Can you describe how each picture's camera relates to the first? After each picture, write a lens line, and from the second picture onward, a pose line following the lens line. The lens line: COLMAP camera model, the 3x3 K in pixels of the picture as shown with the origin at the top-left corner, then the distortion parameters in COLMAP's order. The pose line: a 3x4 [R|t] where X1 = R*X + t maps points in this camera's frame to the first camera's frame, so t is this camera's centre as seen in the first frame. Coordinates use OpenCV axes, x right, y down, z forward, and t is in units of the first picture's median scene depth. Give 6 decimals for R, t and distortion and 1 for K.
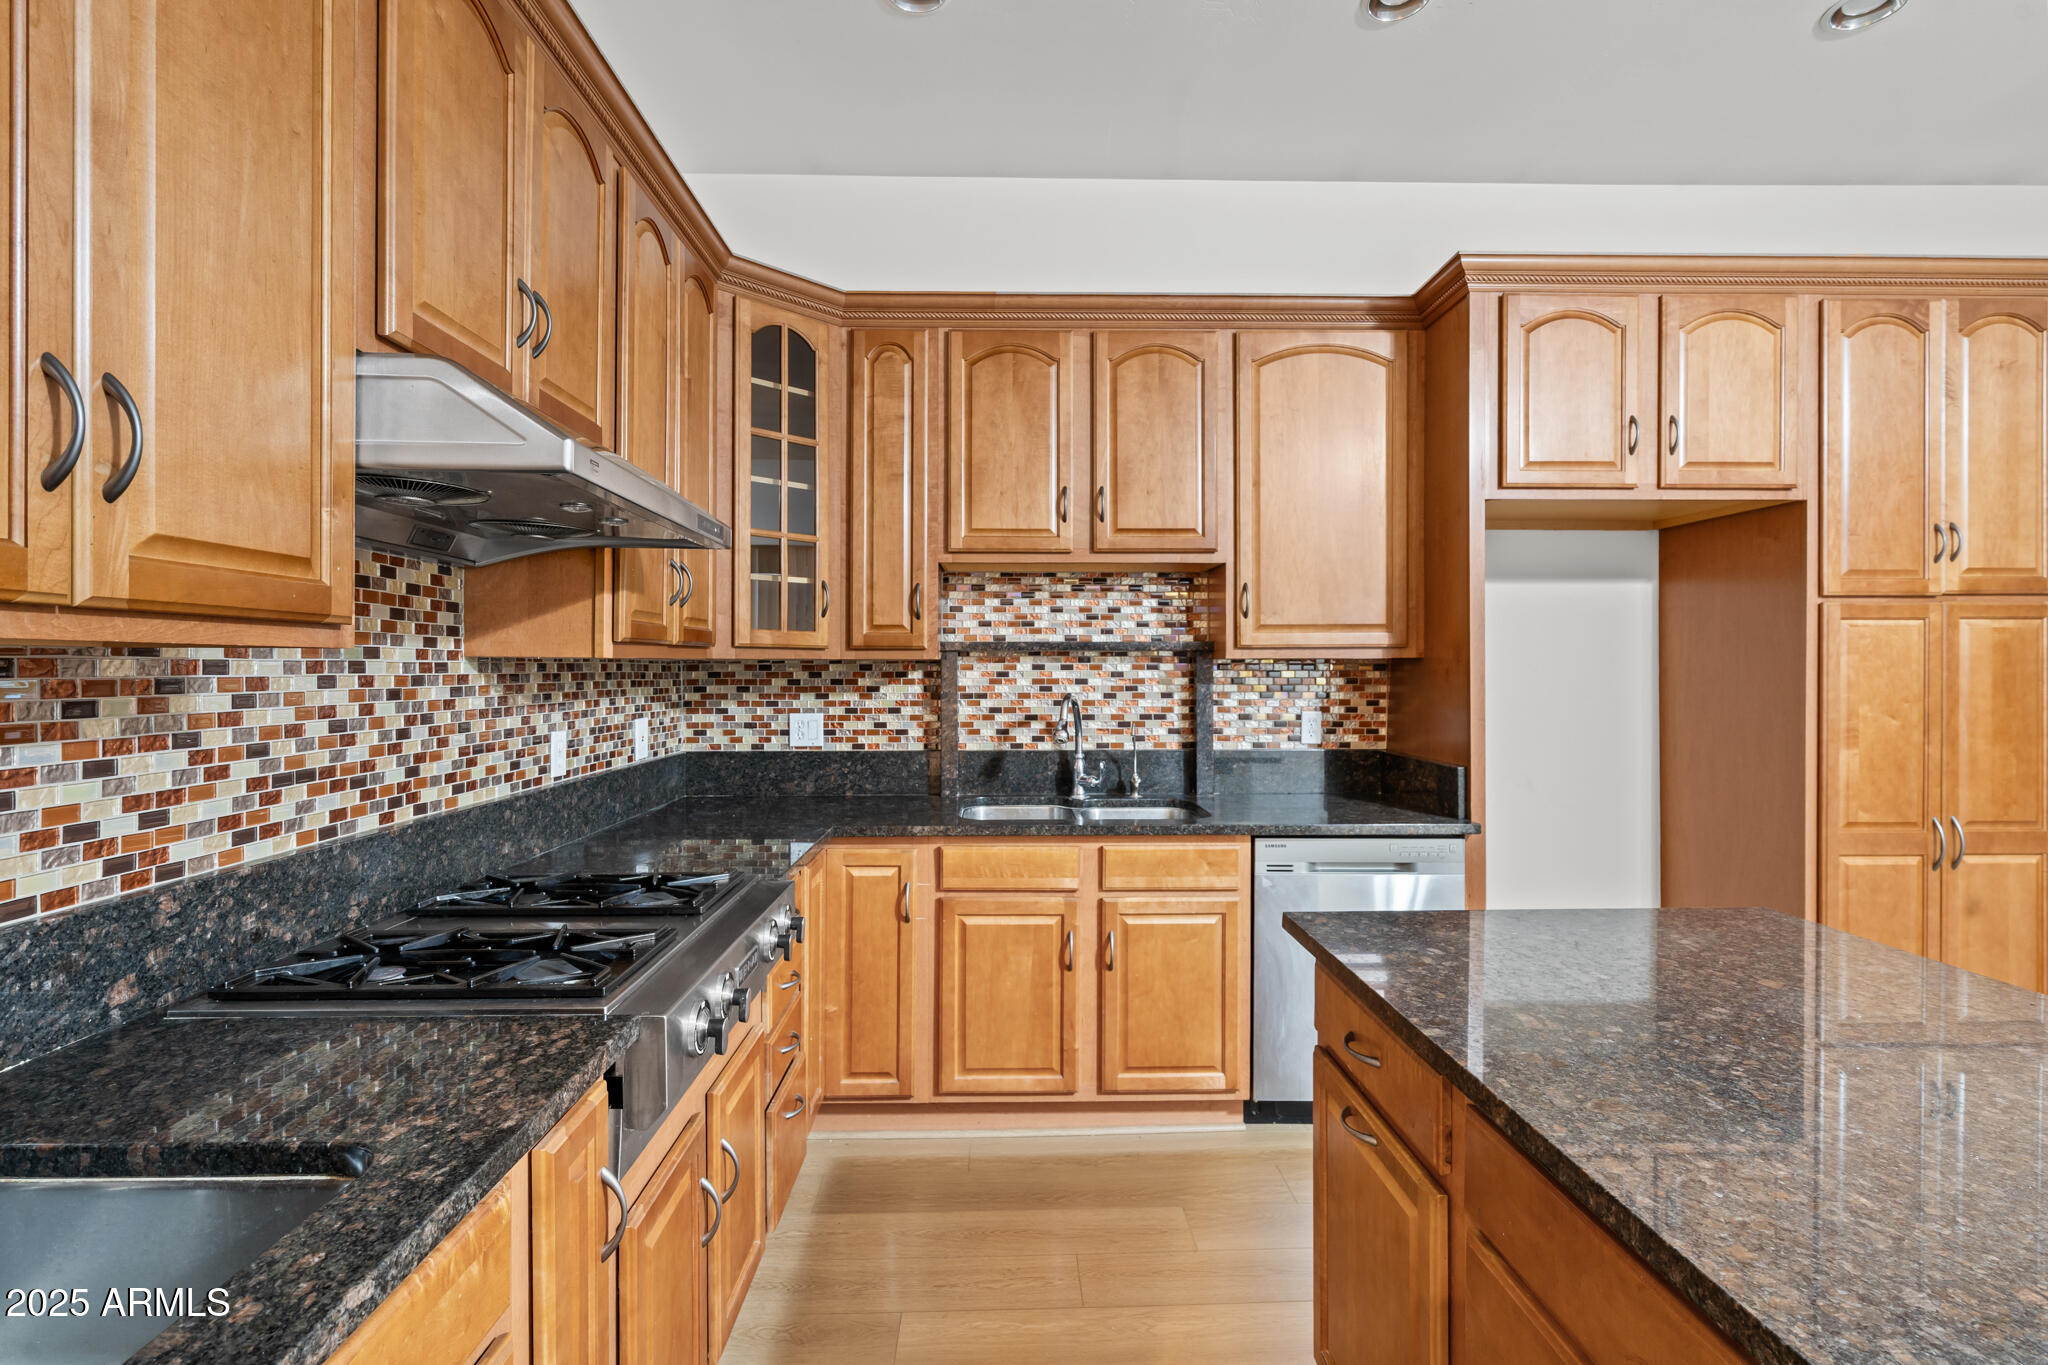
lens RADIAL K [[932.8, 0, 1029.4], [0, 932.8, 671.2], [0, 0, 1]] dist [-0.002297, 0.000406]
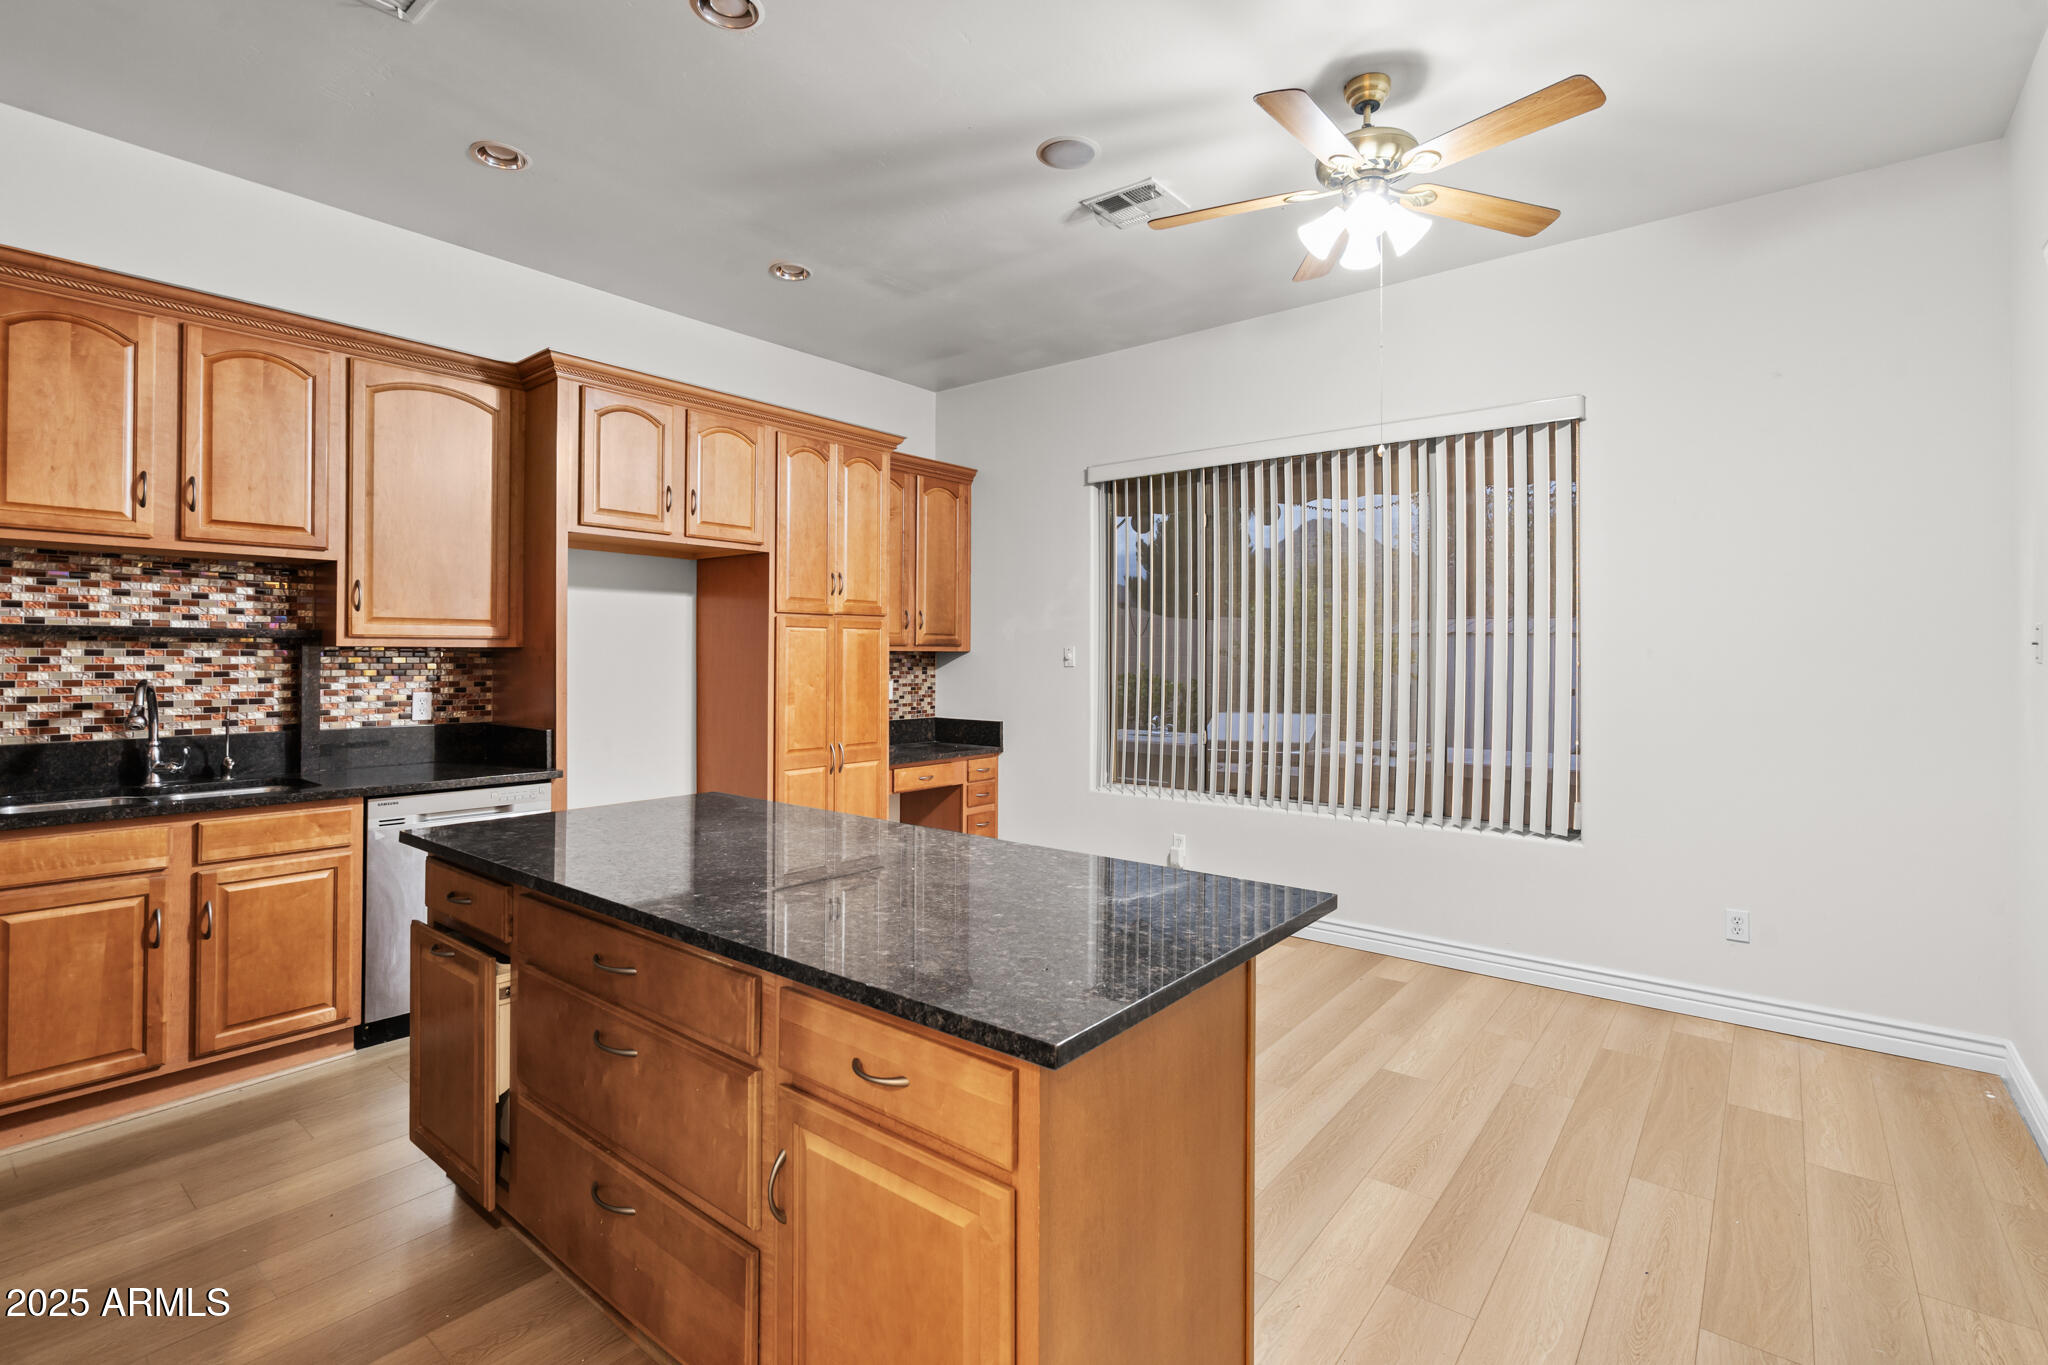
lens RADIAL K [[932.8, 0, 1011.5], [0, 932.8, 650.1], [0, 0, 1]] dist [-0.002297, 0.000406]
pose [[0.652878, 0.008098, 0.757419, -0.118475], [-0.001806, 0.999957, -0.009134, -0.000081], [-0.757461, 0.004596, 0.652865, -0.379682]]
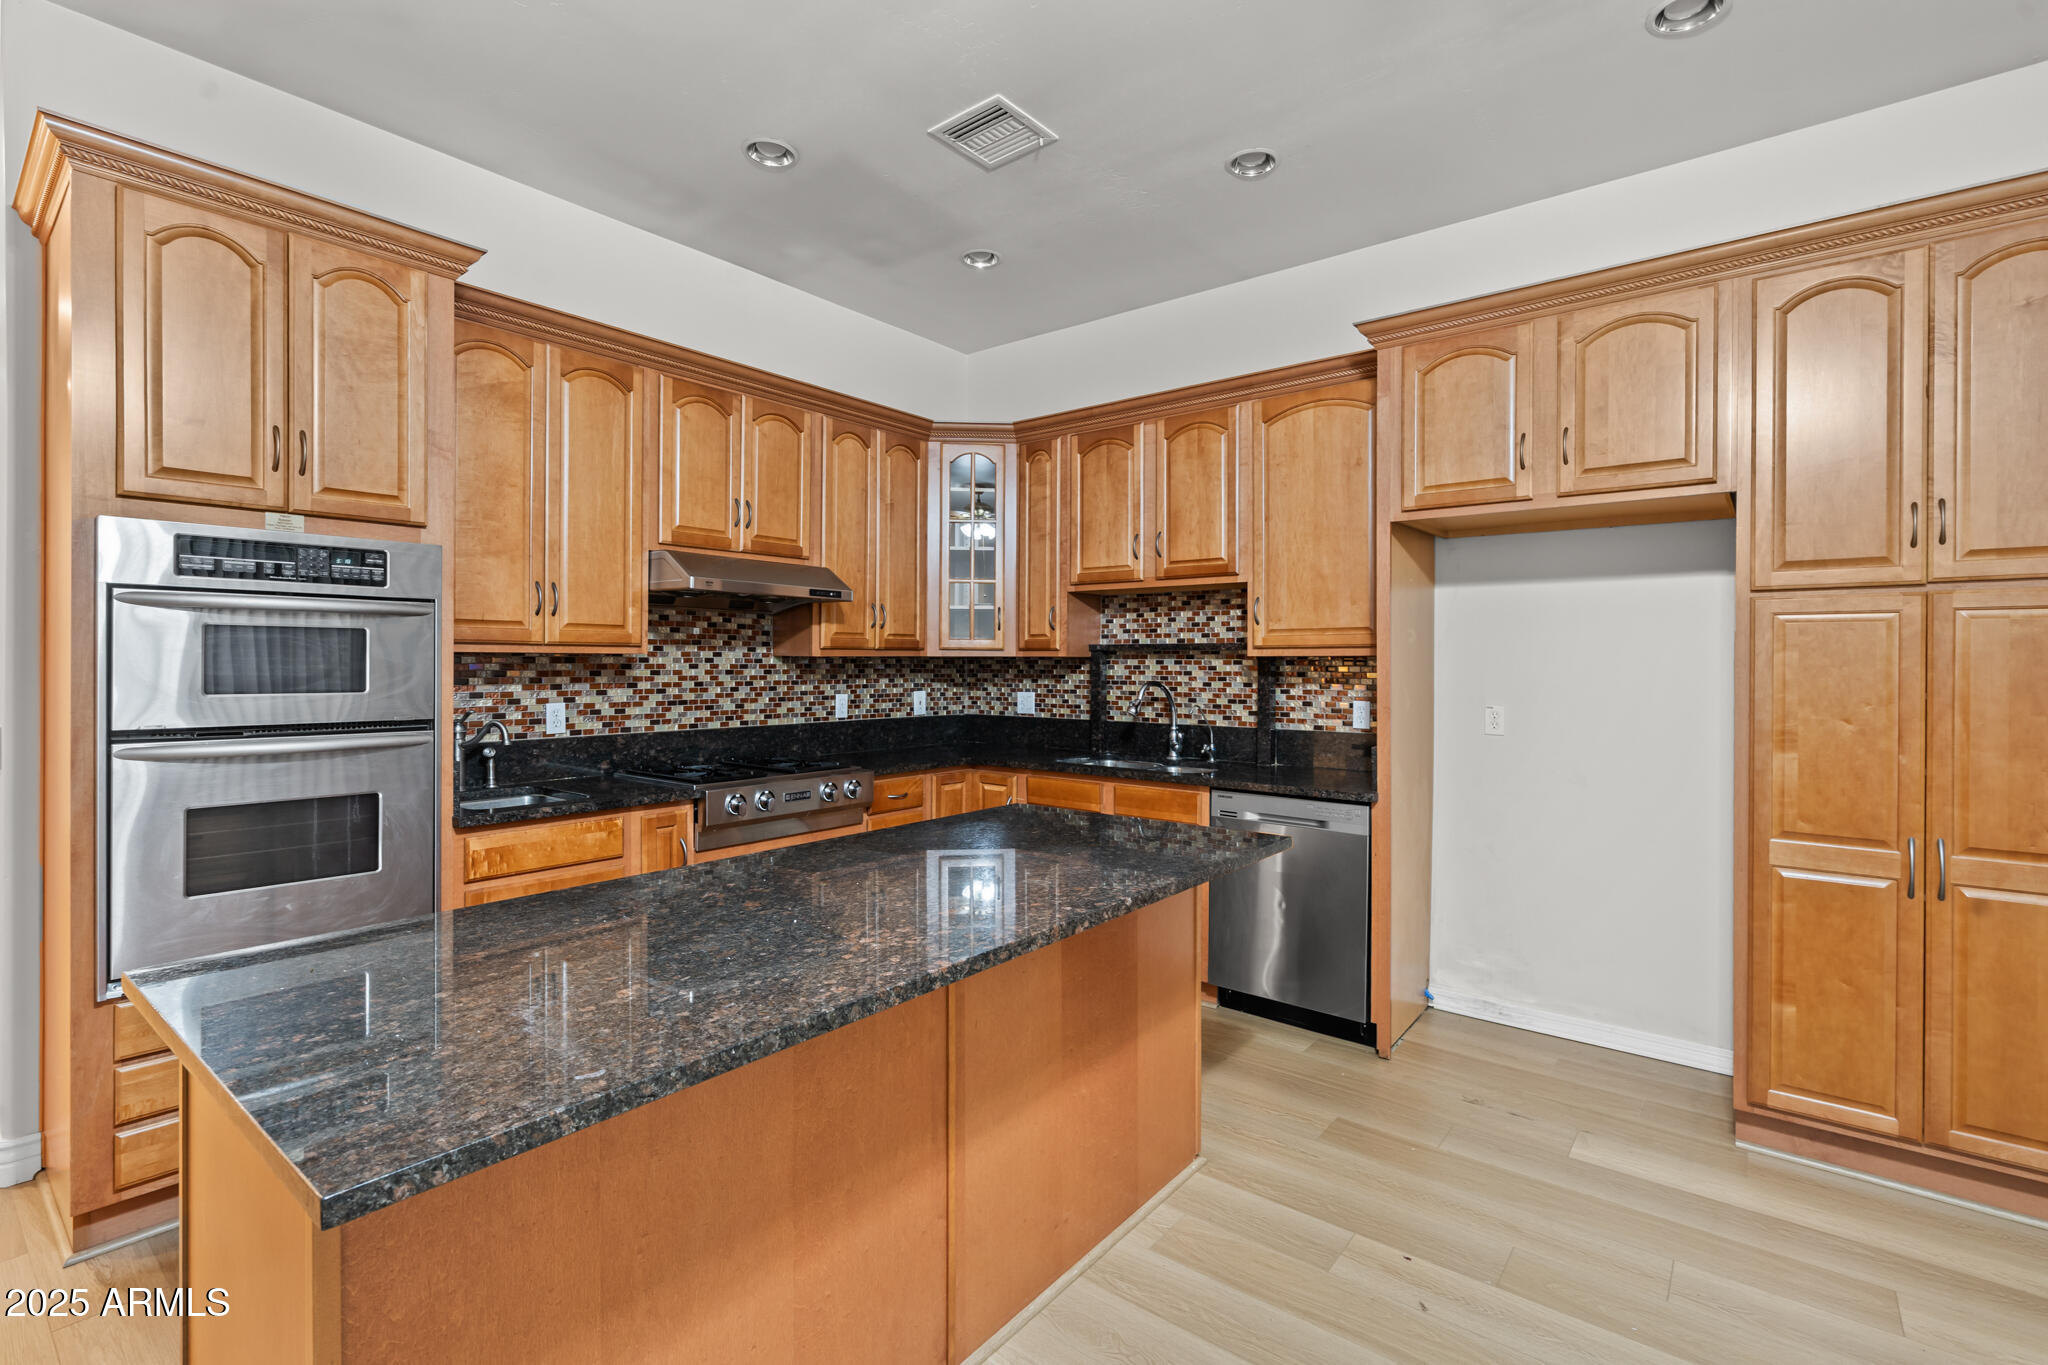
lens RADIAL K [[932.8, 0, 1026.8], [0, 932.8, 665.6], [0, 0, 1]] dist [-0.002297, 0.000406]
pose [[0.769384, 0.006386, -0.638754, 0.889067], [-0.007318, 0.999973, 0.001183, 0.000080], [0.638744, 0.003765, 0.769410, -0.208530]]
